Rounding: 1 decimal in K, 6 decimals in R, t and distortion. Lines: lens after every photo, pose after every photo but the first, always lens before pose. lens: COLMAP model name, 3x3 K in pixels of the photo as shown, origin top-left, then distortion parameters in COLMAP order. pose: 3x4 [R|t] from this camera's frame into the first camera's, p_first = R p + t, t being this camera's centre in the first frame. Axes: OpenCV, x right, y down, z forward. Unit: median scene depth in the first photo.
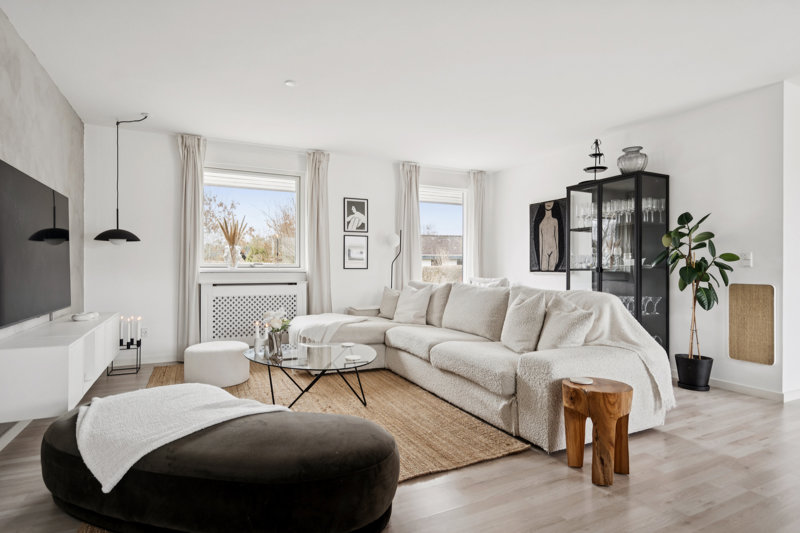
lens RADIAL K [[431.0, 0, 400.2], [0, 431.0, 269.4], [0, 0, 1]] dist [0.005930, 0.001876]
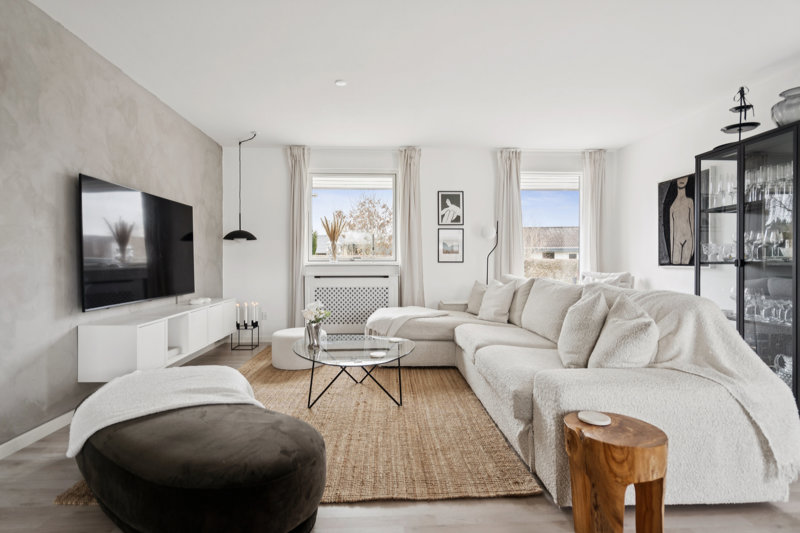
lens RADIAL K [[402.7, 0, 398.2], [0, 402.7, 264.1], [0, 0, 1]] dist [0.003856, 0.001196]
pose [[0.916722, -0.000178, -0.399525, 0.191998], [0.001635, 0.999993, 0.003305, -0.000475], [0.399521, -0.003683, 0.916716, 0.126937]]
